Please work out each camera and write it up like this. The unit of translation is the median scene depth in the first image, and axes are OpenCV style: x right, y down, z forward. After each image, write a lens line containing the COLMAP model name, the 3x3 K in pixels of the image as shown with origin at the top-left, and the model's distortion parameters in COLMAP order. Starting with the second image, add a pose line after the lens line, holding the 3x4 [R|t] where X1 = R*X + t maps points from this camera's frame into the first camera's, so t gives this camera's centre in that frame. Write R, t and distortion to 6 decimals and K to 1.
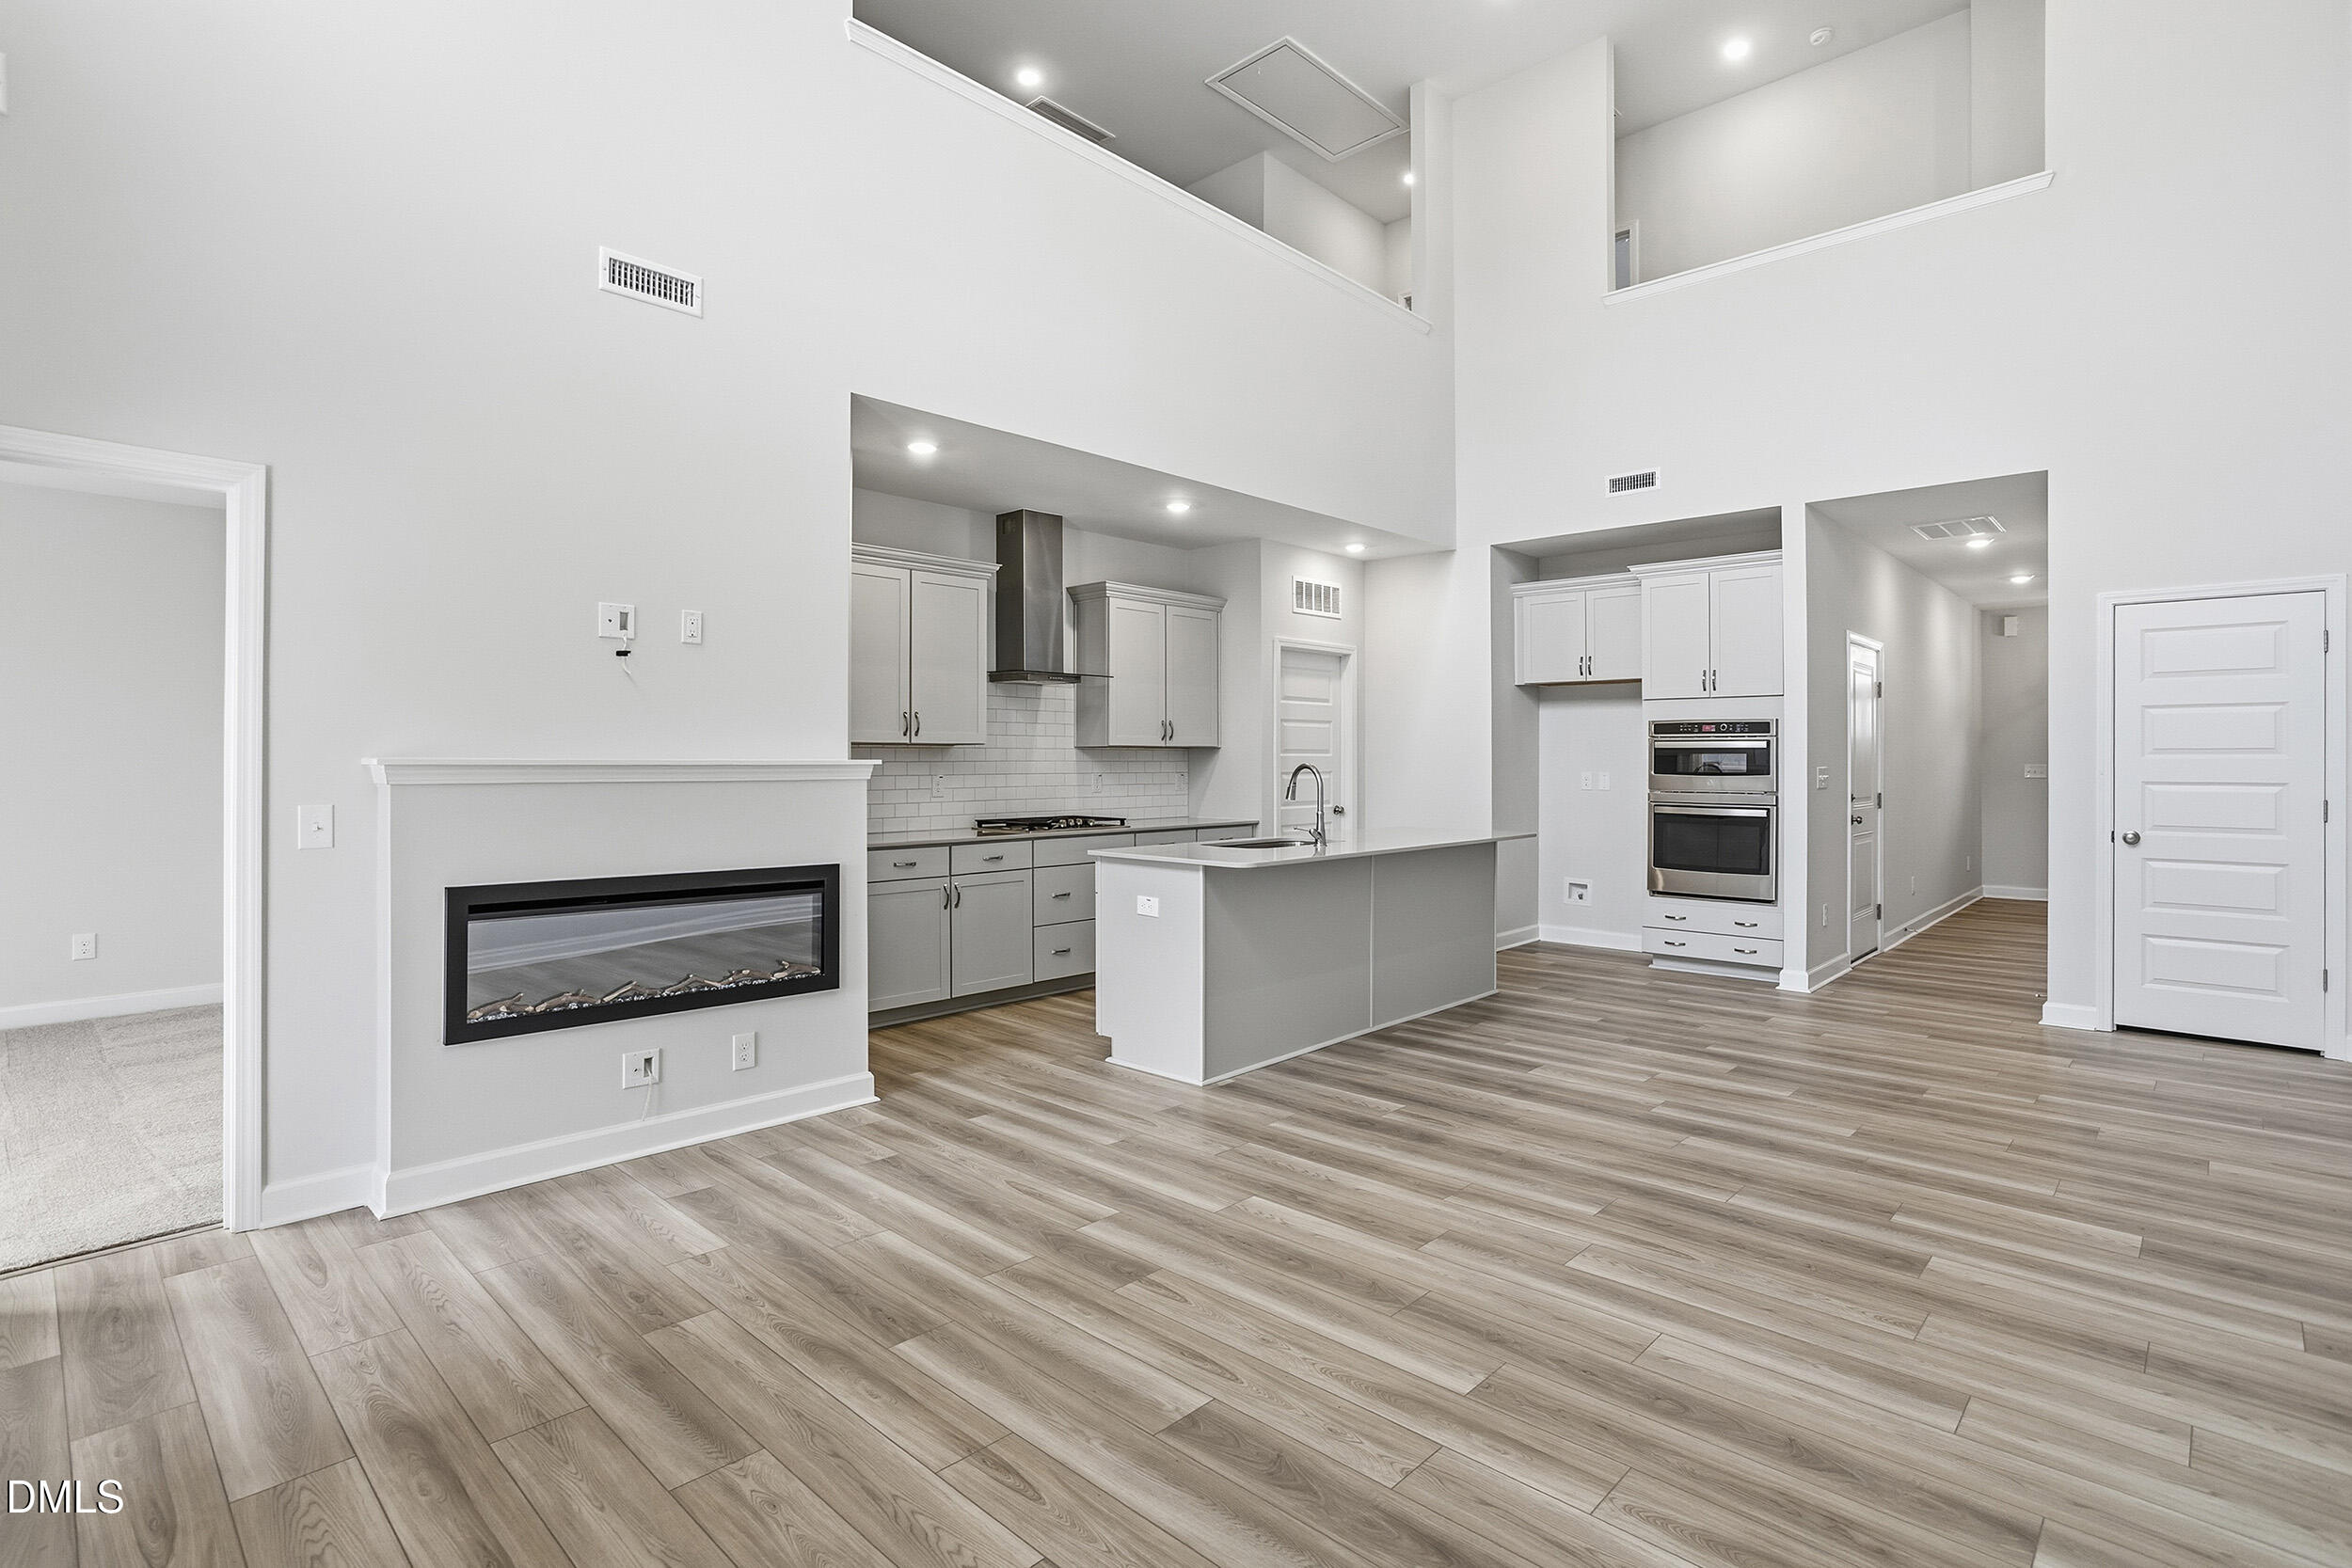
lens RADIAL K [[1144.3, 0, 1186.5], [0, 1144.3, 752.2], [0, 0, 1]] dist [-0.052567, 0.032165]
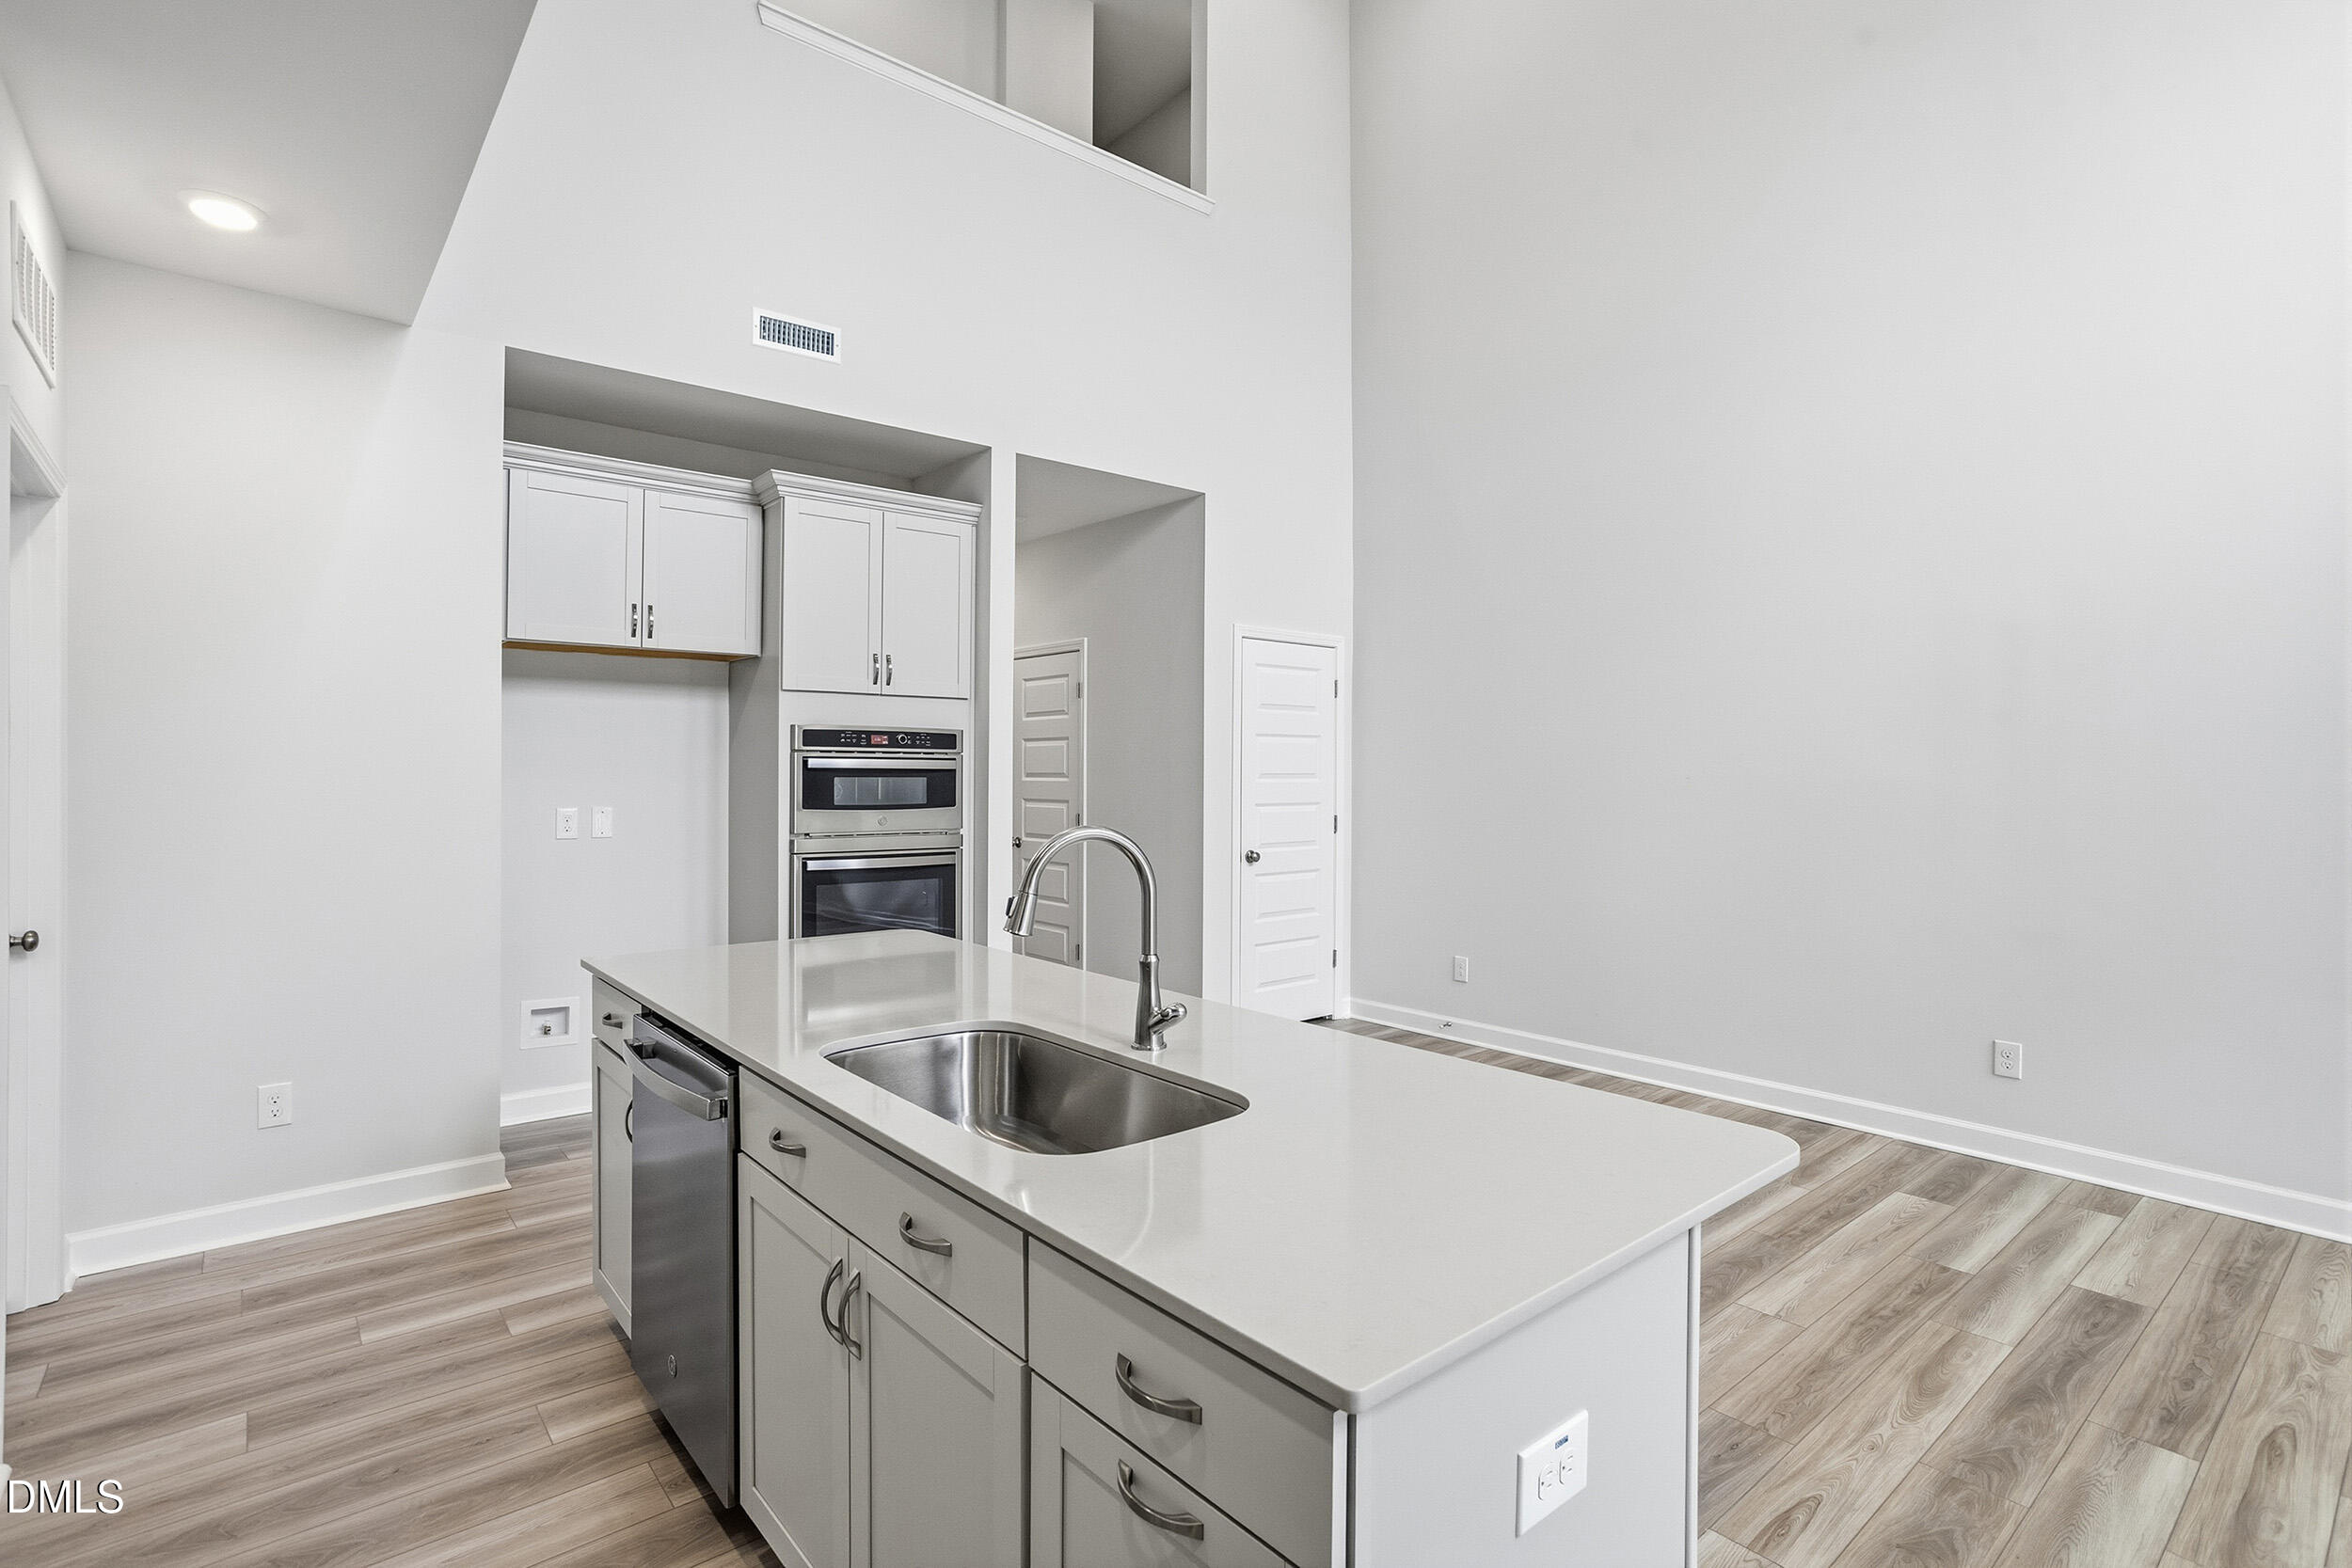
lens RADIAL K [[1144.3, 0, 1186.5], [0, 1144.3, 752.2], [0, 0, 1]] dist [-0.052567, 0.032165]
pose [[0.109246, 0.012191, 0.993940, -0.309755], [-0.010475, 0.999883, -0.011112, -0.012680], [-0.993960, -0.009198, 0.109361, 1.170538]]
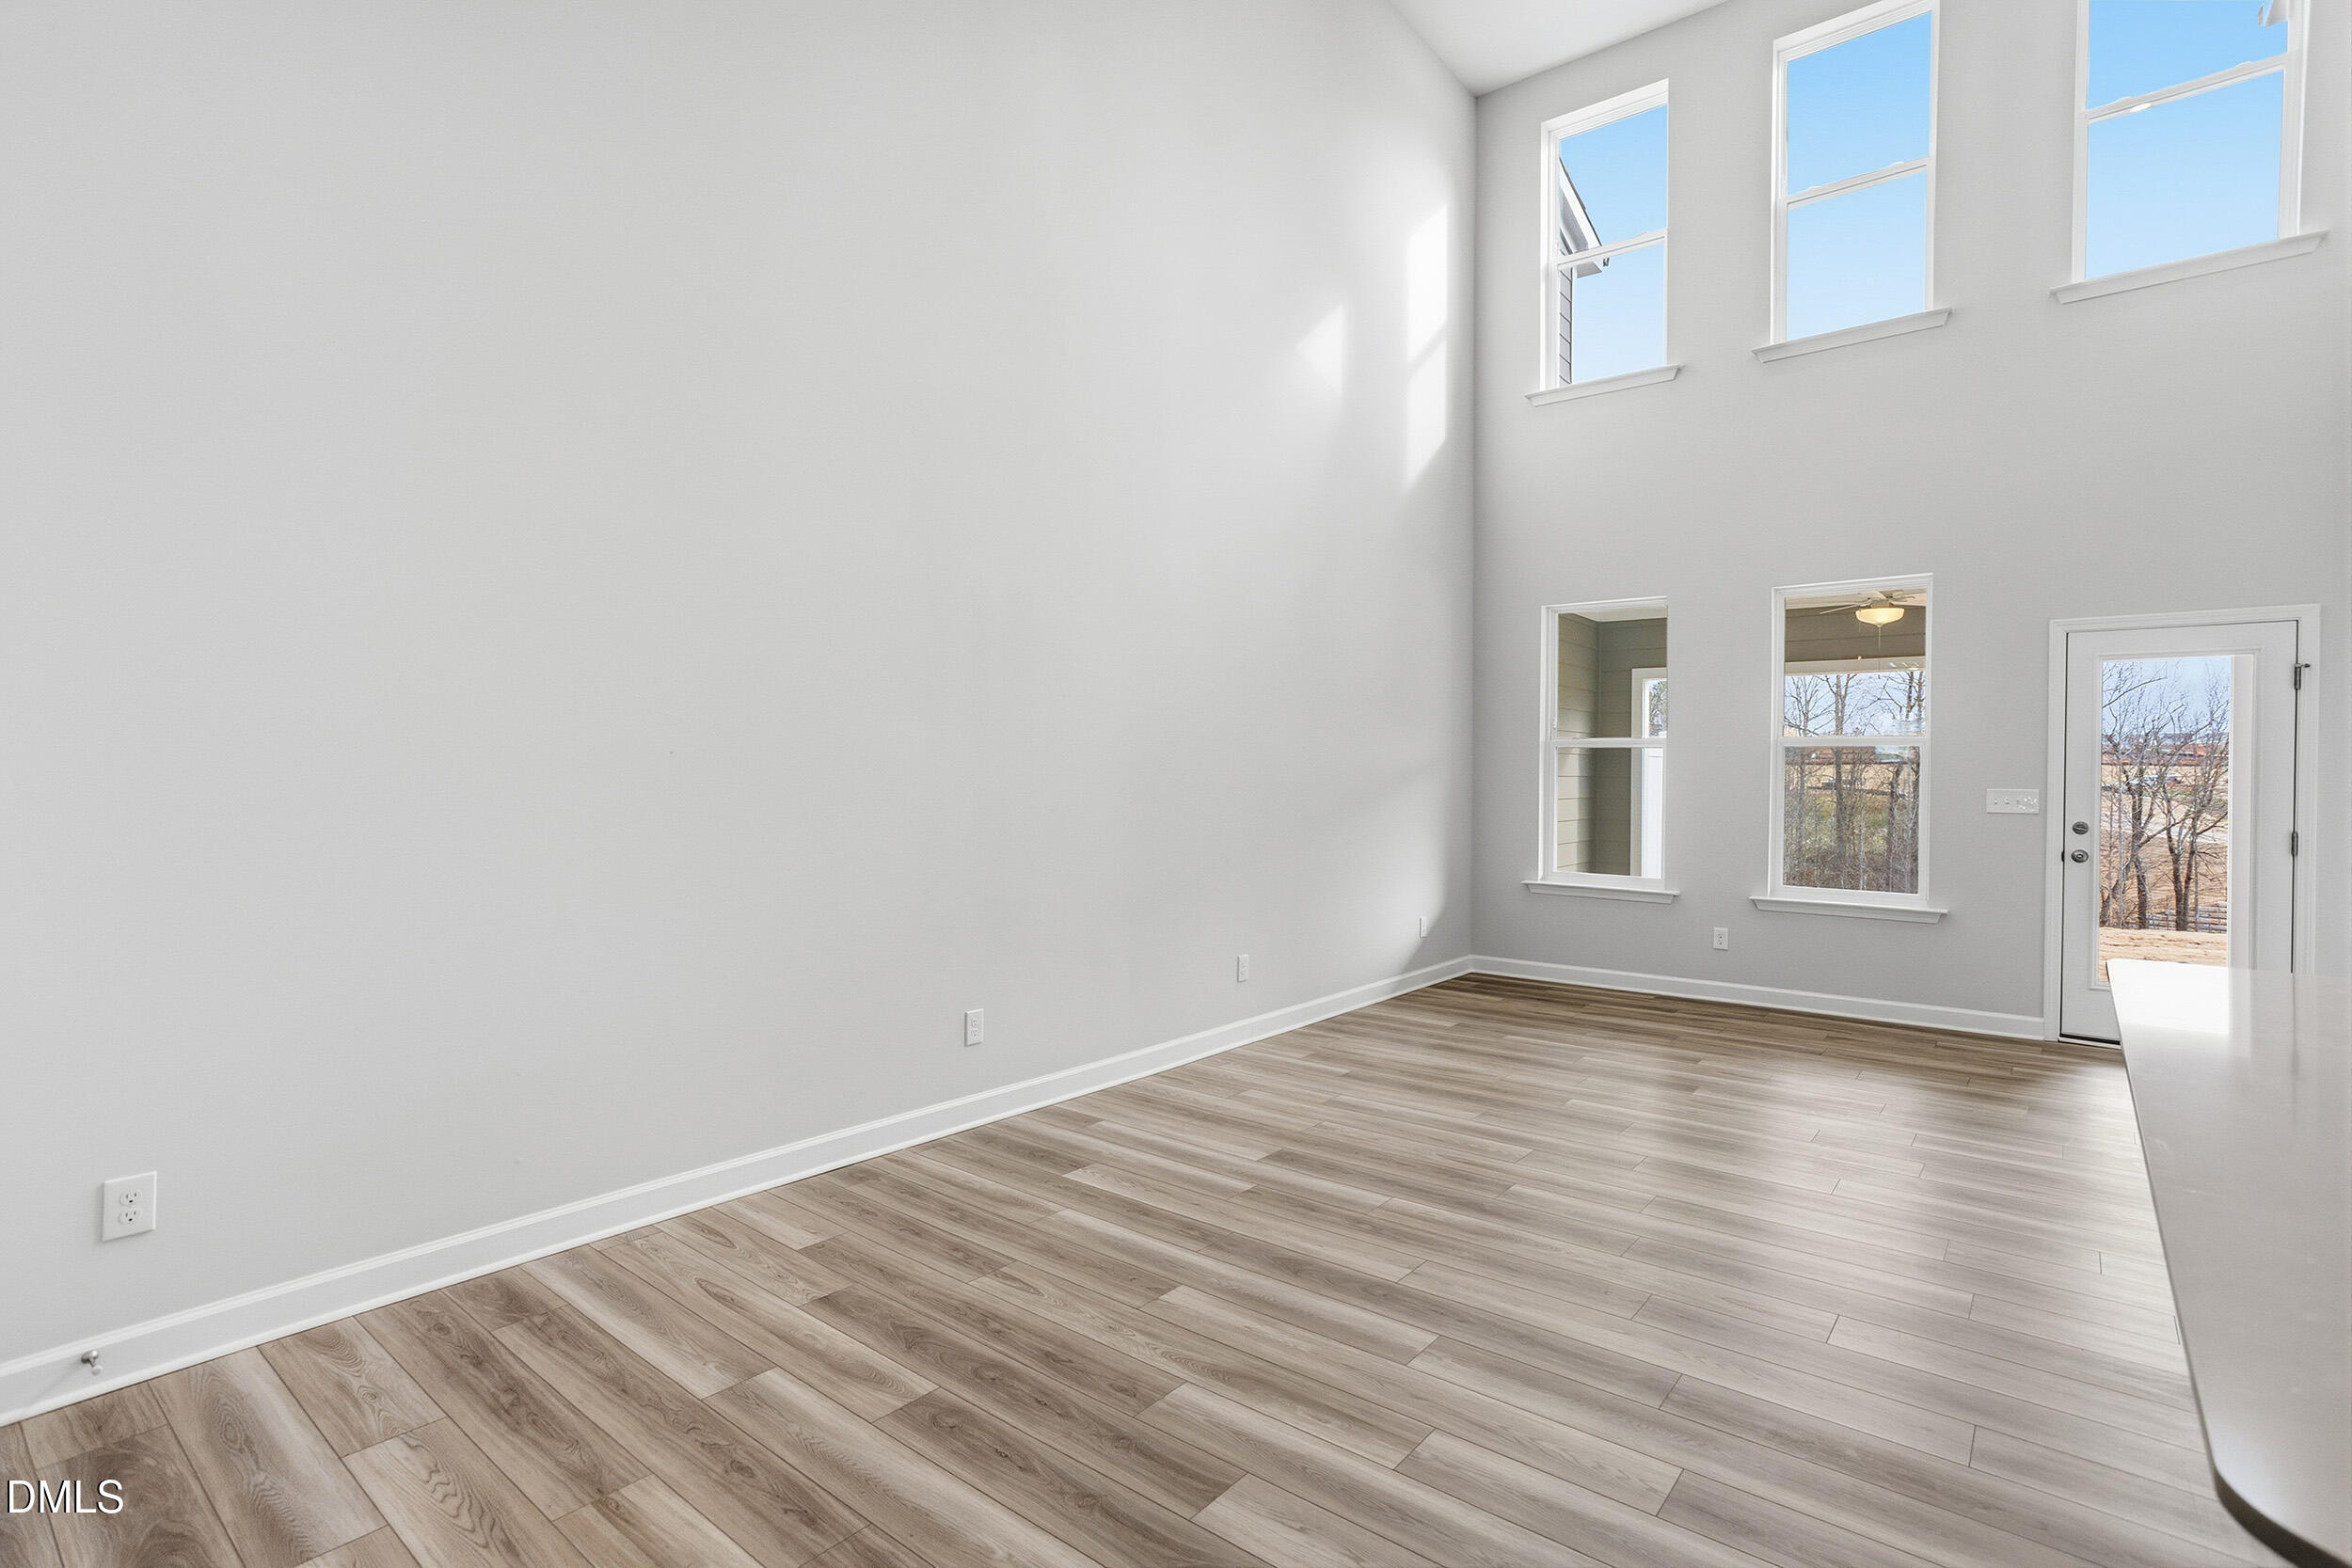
lens RADIAL K [[1125.8, 0, 1165.7], [0, 1125.8, 781.8], [0, 0, 1]] dist [-0.023942, 0.000222]
pose [[-0.997951, -0.007939, -0.063486, 0.589458], [-0.008000, 0.999968, 0.000705, 0.008885], [0.063478, 0.001211, -0.997982, 1.576117]]
